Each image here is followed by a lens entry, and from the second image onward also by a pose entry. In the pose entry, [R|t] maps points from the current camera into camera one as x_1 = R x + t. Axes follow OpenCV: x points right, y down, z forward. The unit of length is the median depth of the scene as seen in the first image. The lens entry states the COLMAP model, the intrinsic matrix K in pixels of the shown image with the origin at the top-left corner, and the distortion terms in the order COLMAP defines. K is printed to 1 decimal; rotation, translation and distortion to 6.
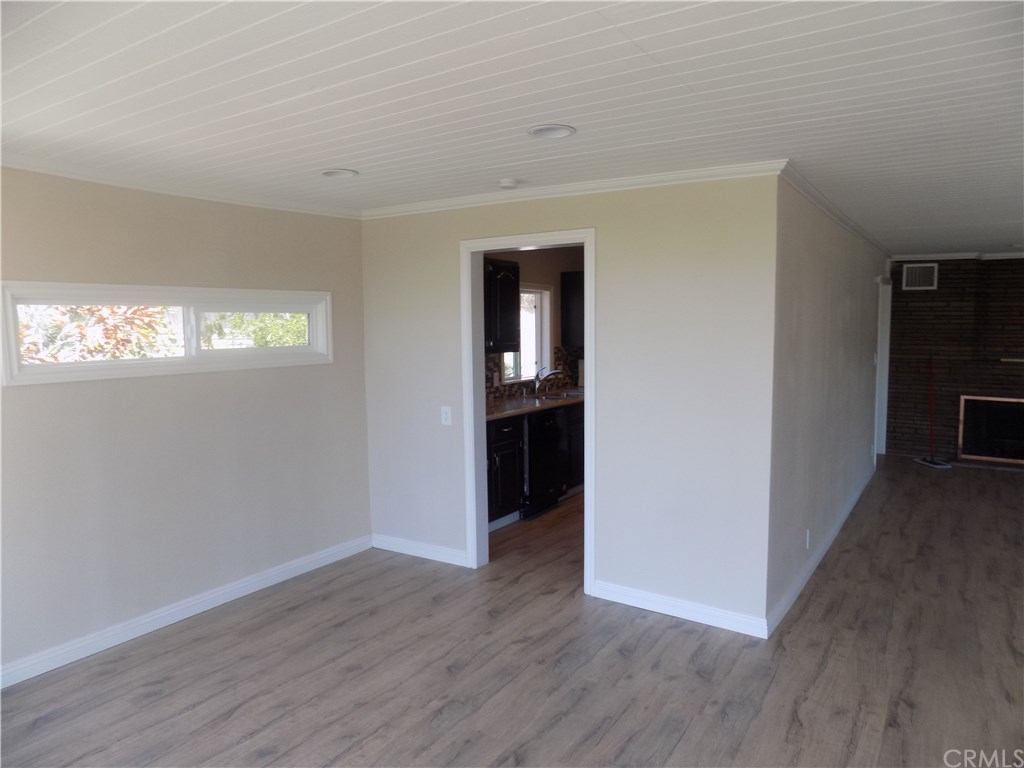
lens RADIAL K [[689.9, 0, 515.0], [0, 689.9, 375.7], [0, 0, 1]] dist [-0.072229, 0.066771]
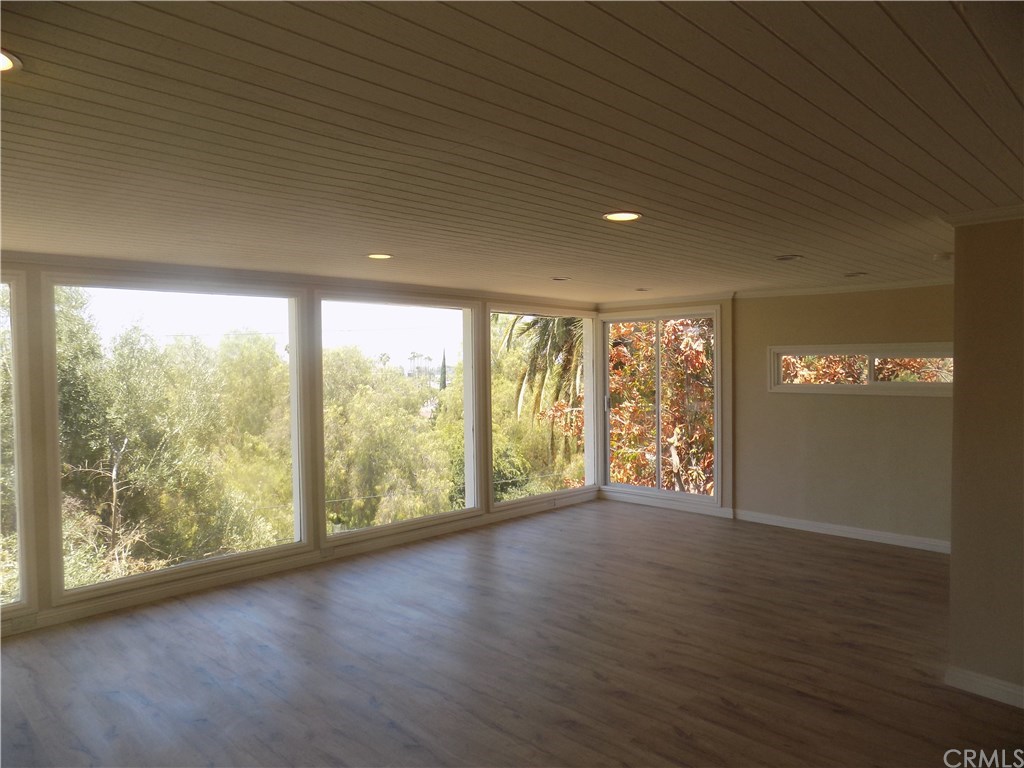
lens RADIAL K [[689.9, 0, 506.3], [0, 689.9, 390.8], [0, 0, 1]] dist [-0.072229, 0.066771]
pose [[-0.209986, 0.042786, -0.976768, 1.371516], [-0.067479, 0.996025, 0.058136, -0.053435], [0.975373, 0.078119, -0.206264, 0.506694]]
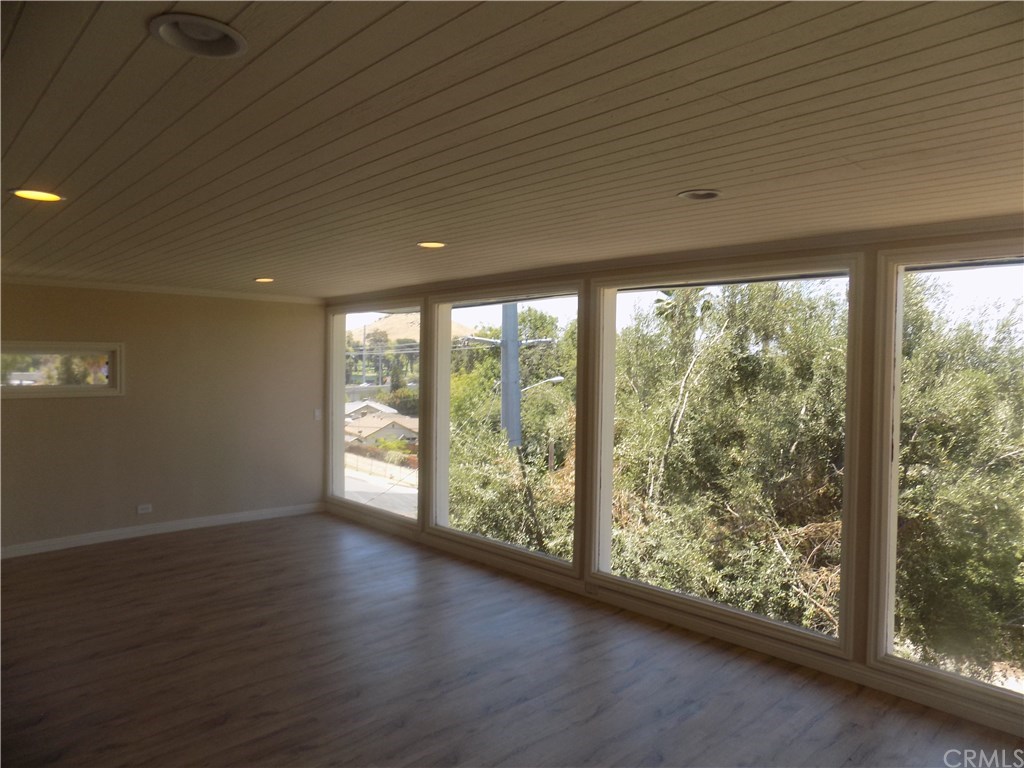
lens RADIAL K [[689.9, 0, 513.1], [0, 689.9, 379.4], [0, 0, 1]] dist [-0.072229, 0.066771]
pose [[-0.972941, -0.005673, 0.230982, -0.230893], [0.019500, 0.994116, 0.106553, -0.097004], [-0.230228, 0.108174, -0.967106, 1.058719]]
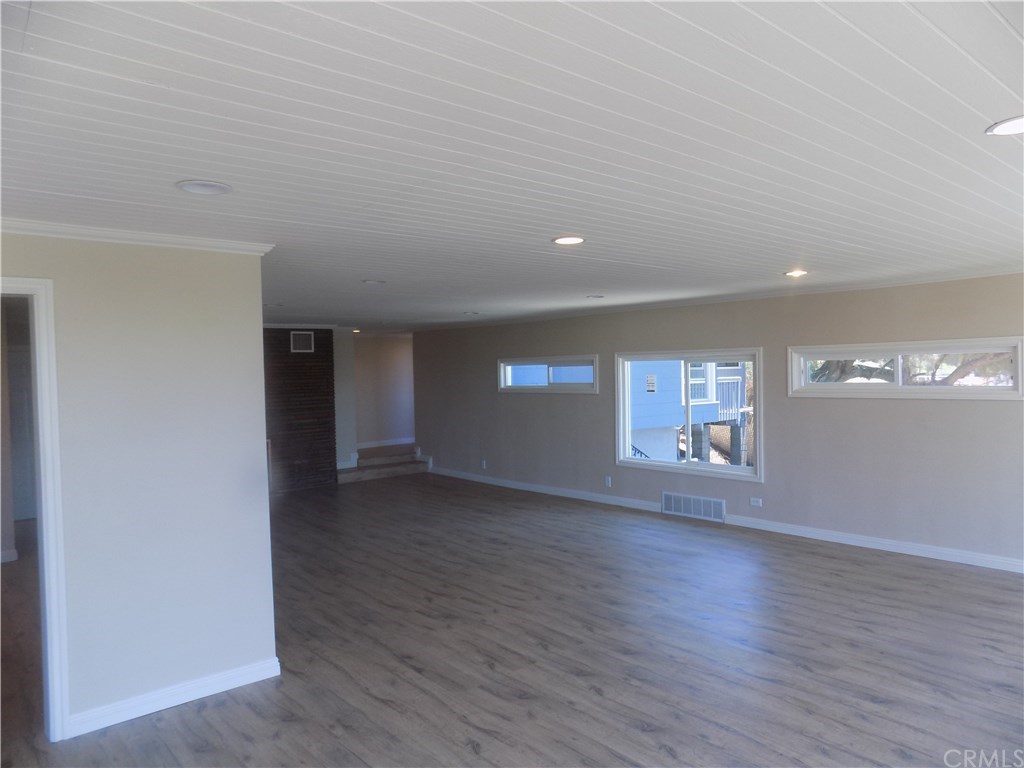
lens RADIAL K [[689.9, 0, 513.8], [0, 689.9, 396.2], [0, 0, 1]] dist [-0.072229, 0.066771]
pose [[0.278461, -0.046070, 0.959342, -0.519814], [0.101961, 0.994622, 0.018168, -0.037331], [-0.955020, 0.092756, 0.281661, 0.272690]]
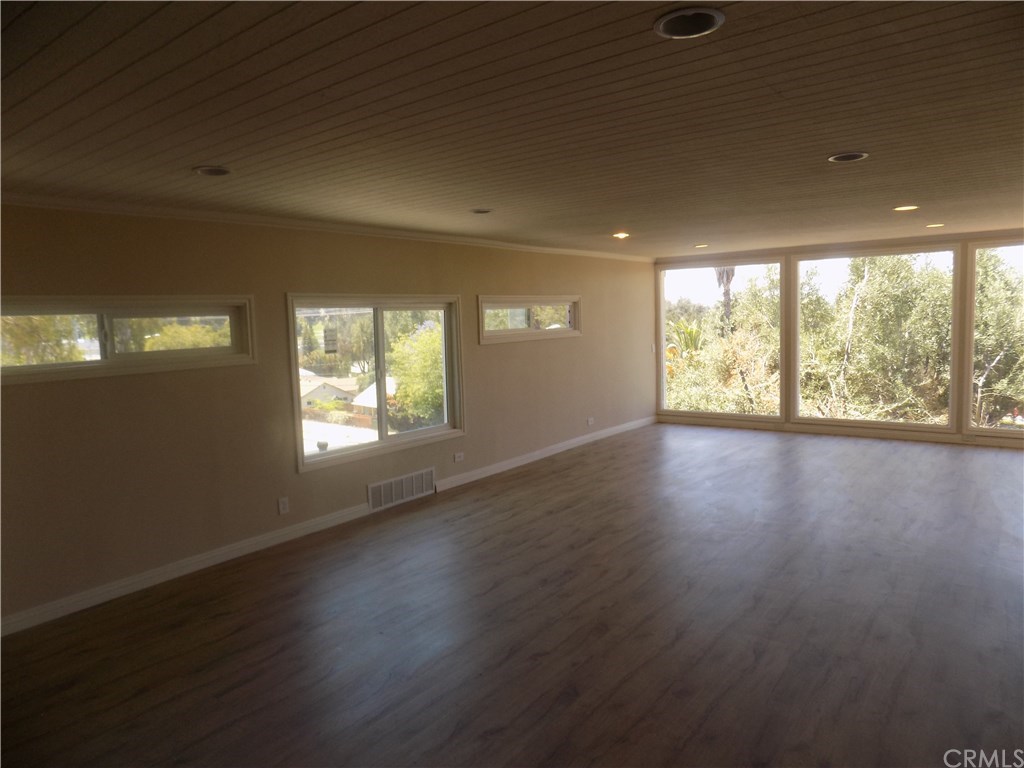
lens RADIAL K [[689.9, 0, 506.8], [0, 689.9, 378.5], [0, 0, 1]] dist [-0.072229, 0.066771]
pose [[-0.996255, 0.026647, 0.082249, 1.181847], [0.040539, 0.984234, 0.172165, -0.161493], [-0.076365, 0.174854, -0.981628, 1.950535]]
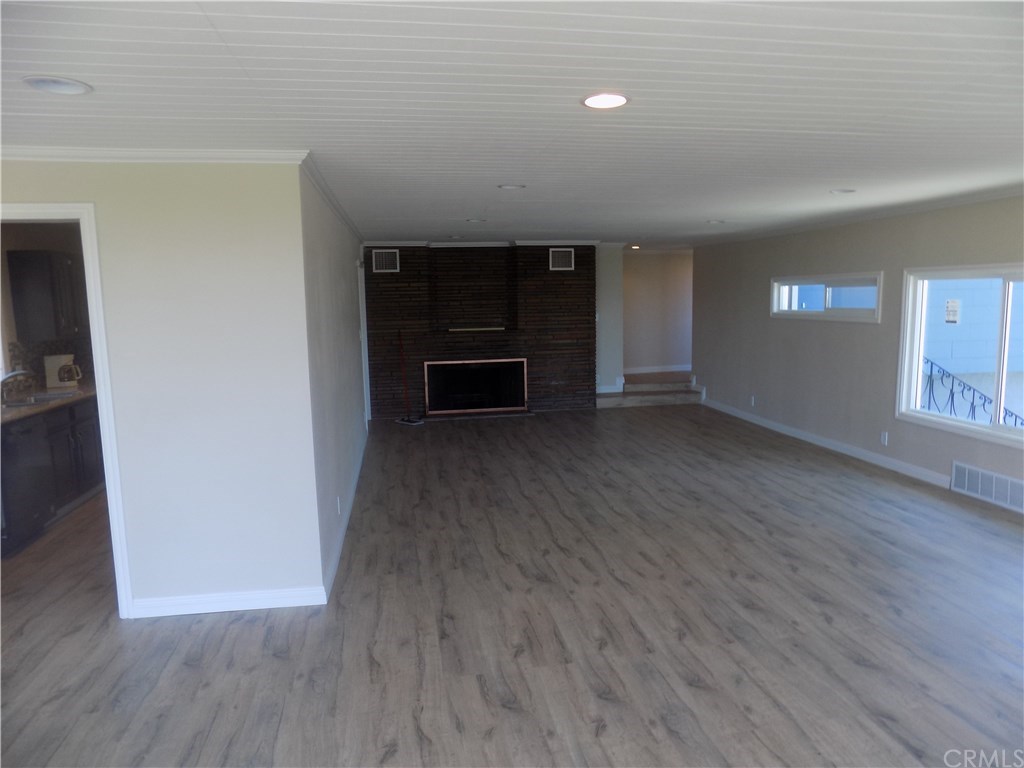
lens RADIAL K [[689.9, 0, 517.0], [0, 689.9, 384.4], [0, 0, 1]] dist [-0.072229, 0.066771]
pose [[0.728809, -0.101305, 0.677182, -0.095770], [0.073751, 0.994855, 0.069455, -0.007573], [-0.680734, -0.000677, 0.732531, 0.009980]]
